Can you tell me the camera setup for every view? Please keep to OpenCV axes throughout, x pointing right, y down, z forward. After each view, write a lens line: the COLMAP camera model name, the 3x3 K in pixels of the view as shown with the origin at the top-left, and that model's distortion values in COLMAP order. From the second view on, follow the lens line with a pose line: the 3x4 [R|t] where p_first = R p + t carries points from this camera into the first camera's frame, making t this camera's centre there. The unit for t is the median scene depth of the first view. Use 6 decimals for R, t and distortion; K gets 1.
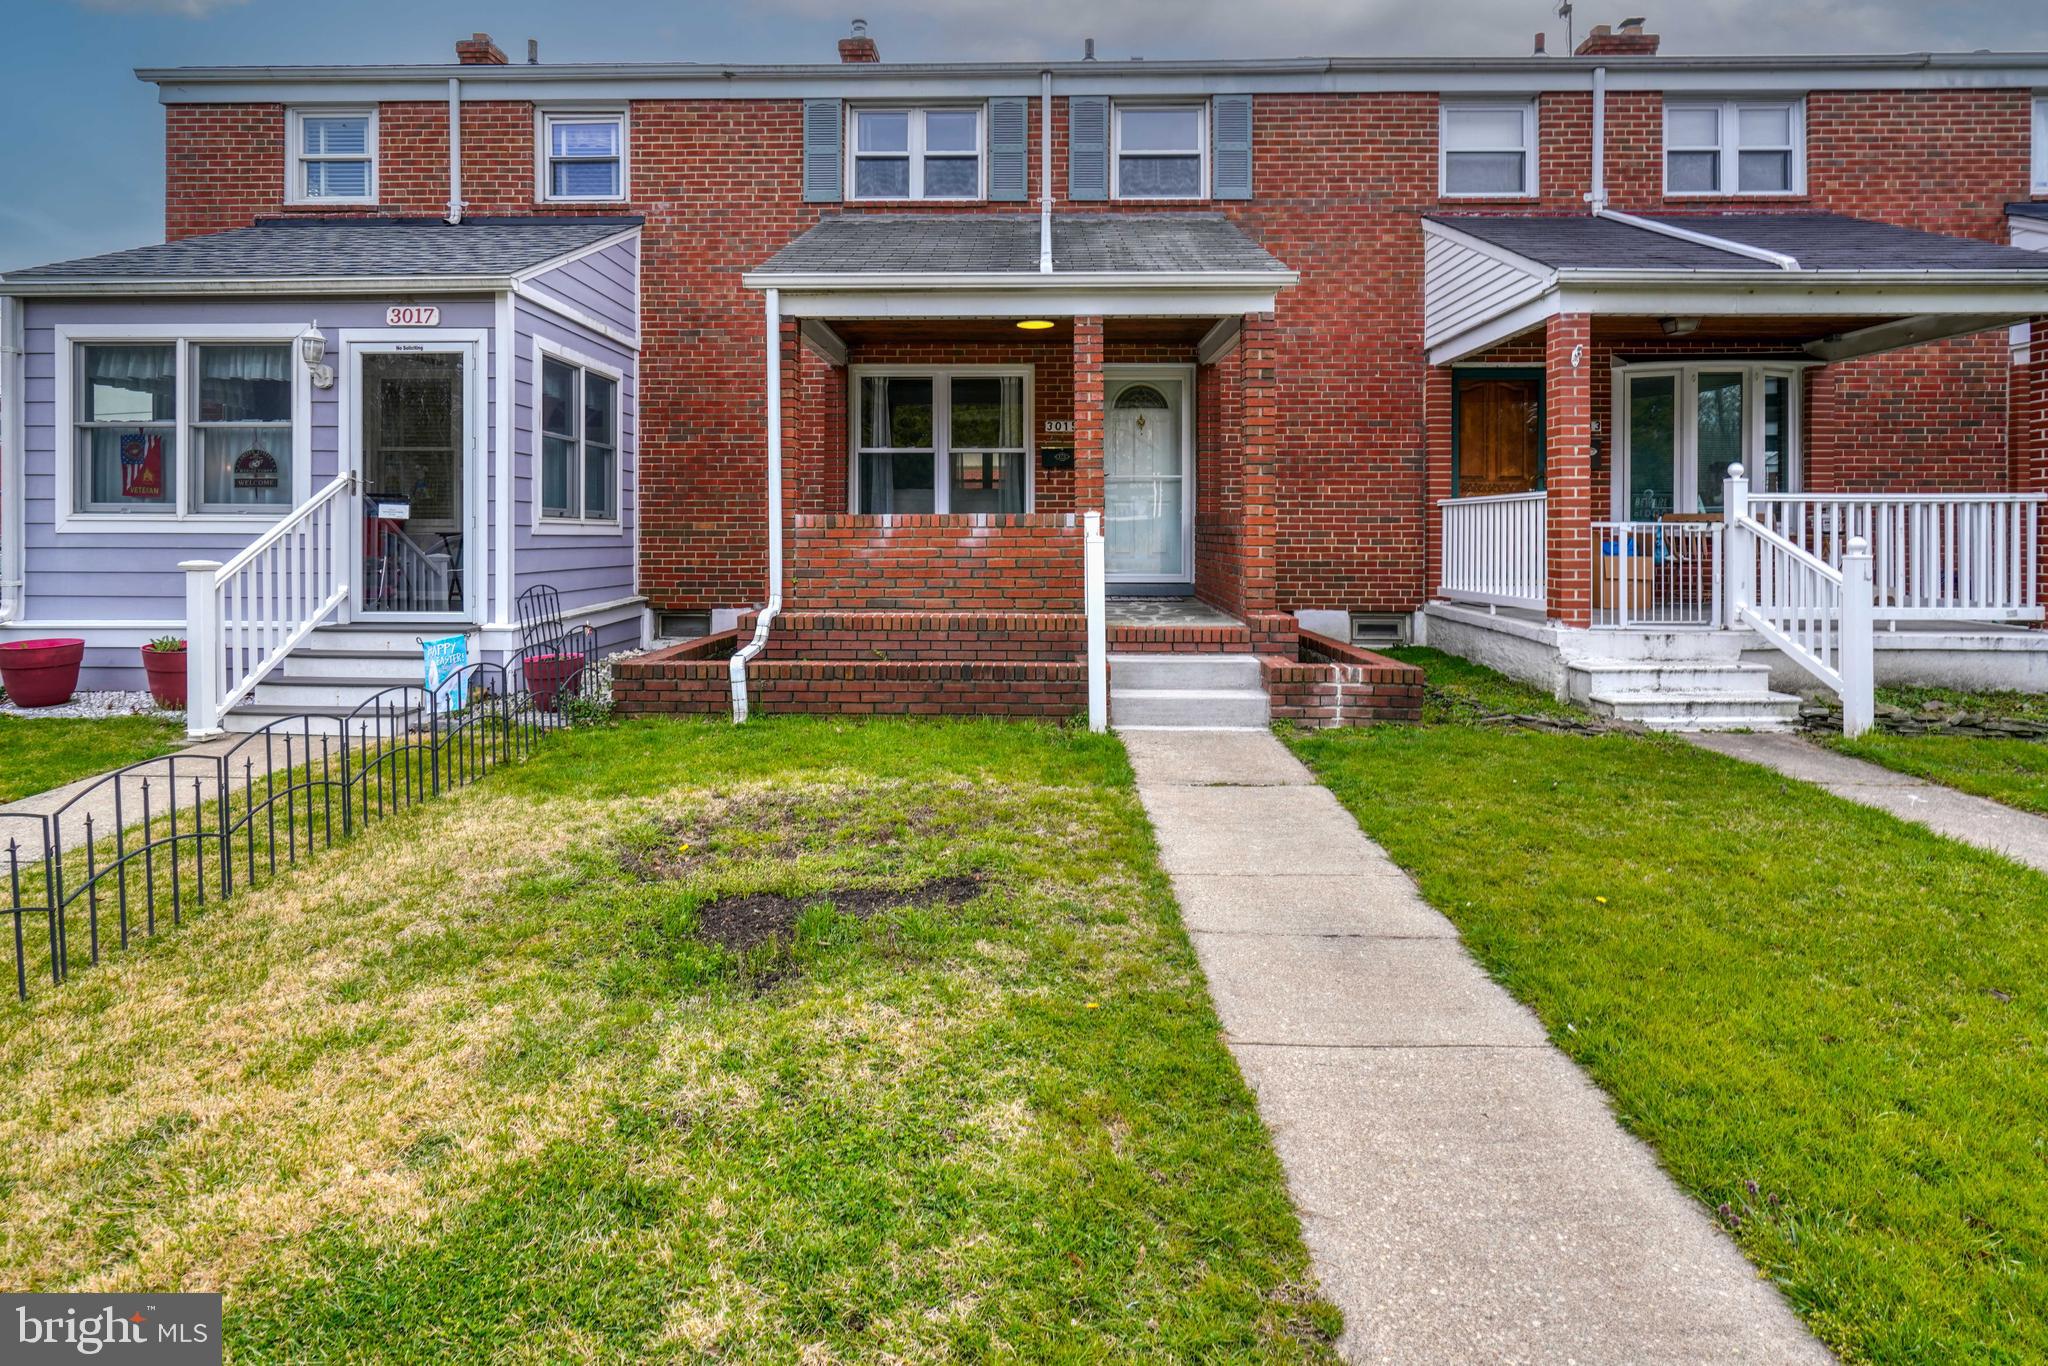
lens RADIAL K [[1019.0, 0, 1017.8], [0, 1019.0, 536.9], [0, 0, 1]] dist [-0.011973, 0.001598]
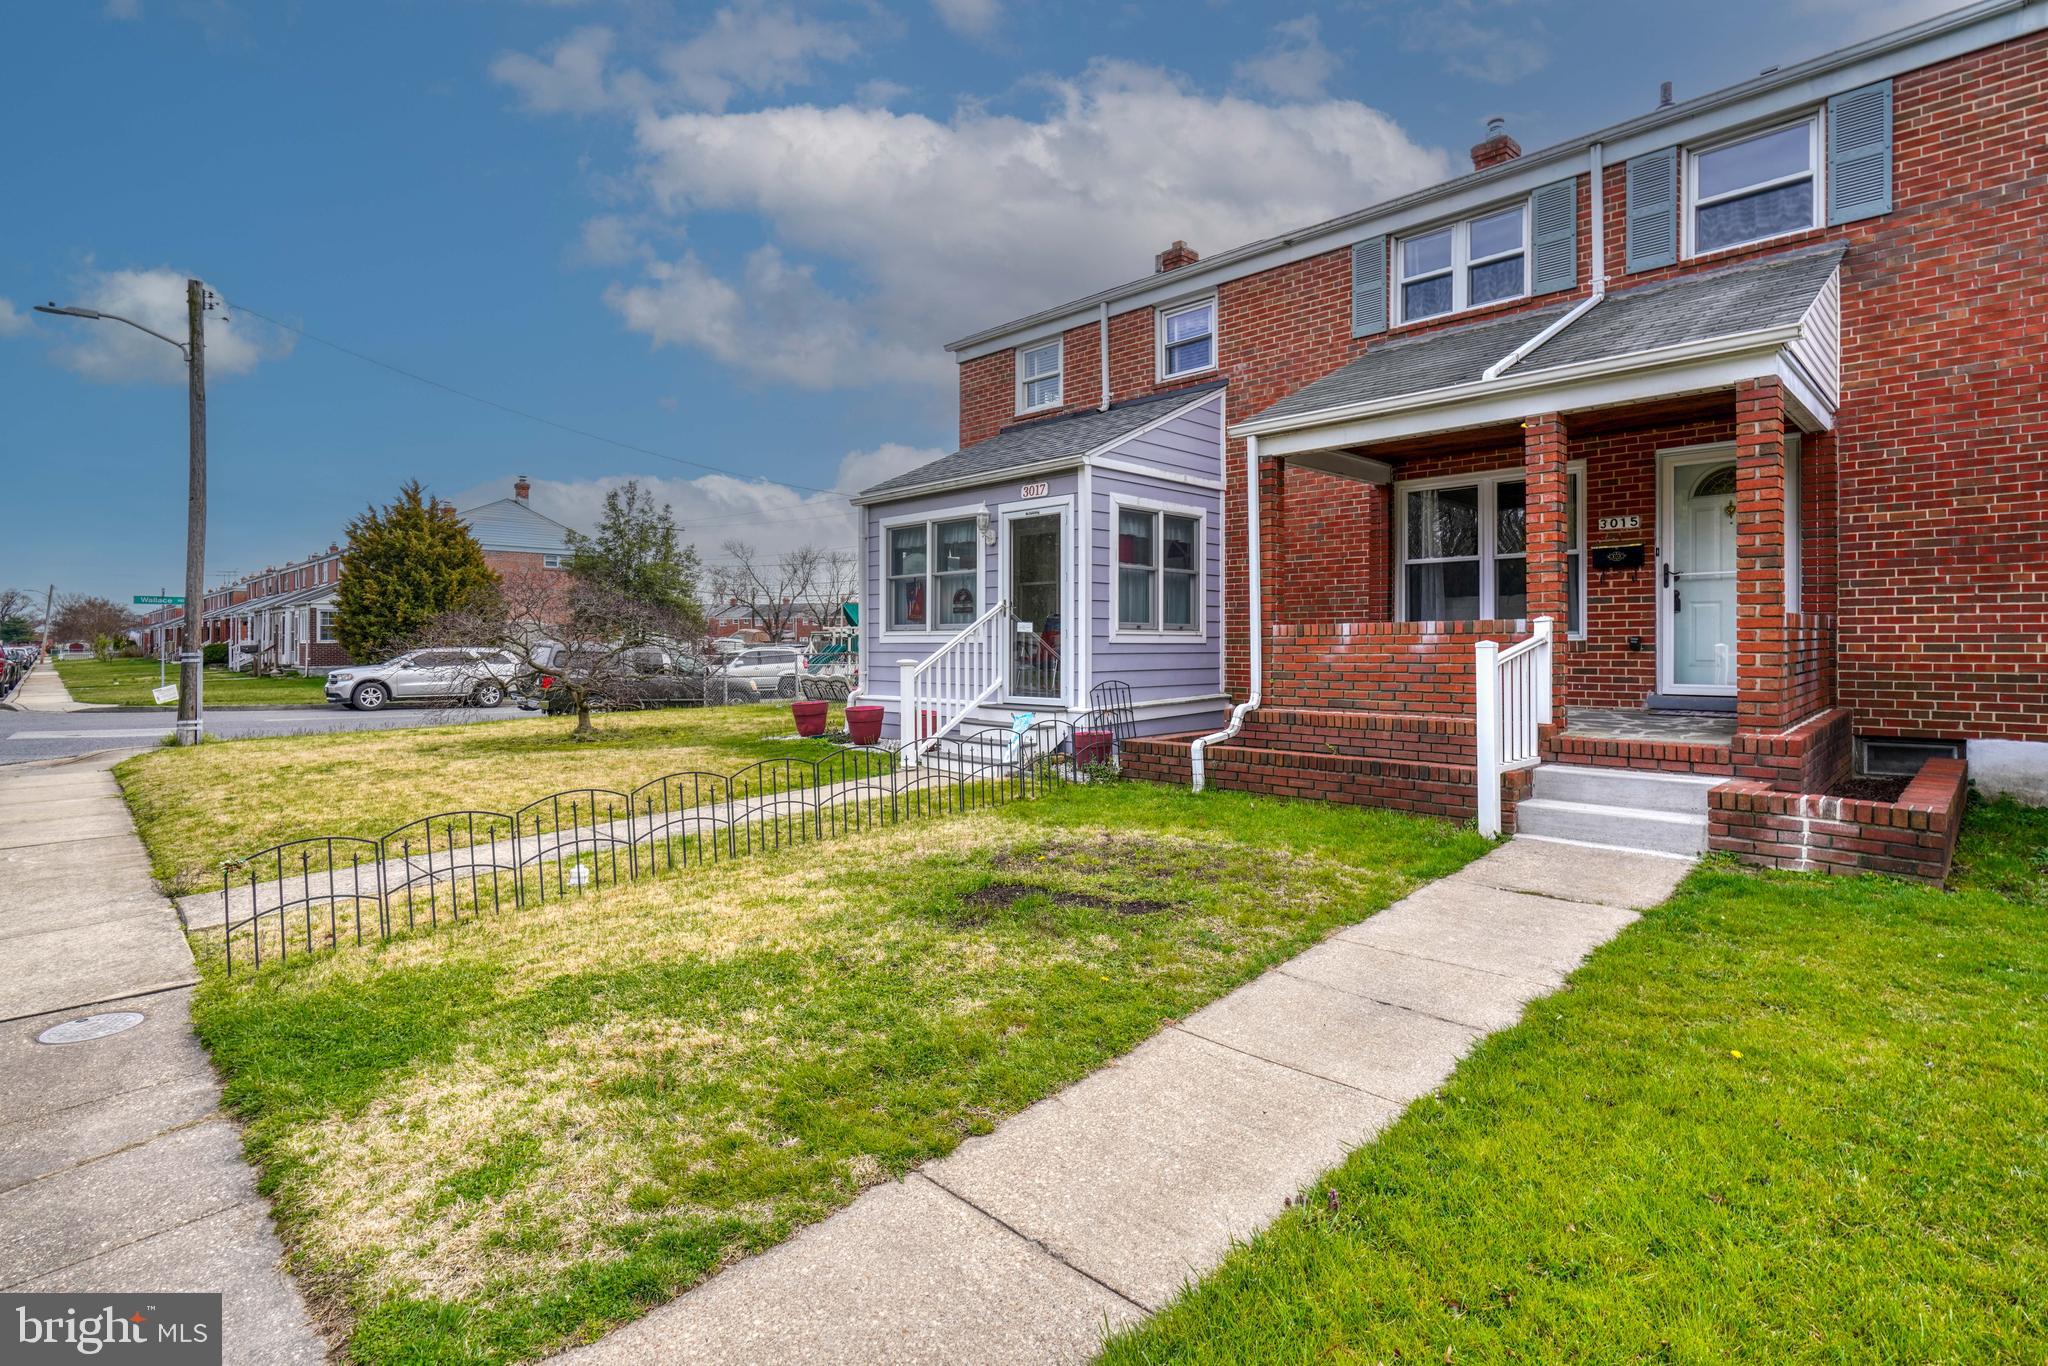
lens RADIAL K [[997.8, 0, 1020.7], [0, 997.8, 643.3], [0, 0, 1]] dist [-0.010031, 0.001978]
pose [[0.715788, -0.004214, -0.698305, 0.367329], [0.002081, 0.999990, -0.003902, 0.003162], [0.698315, 0.001340, 0.715789, -0.021570]]
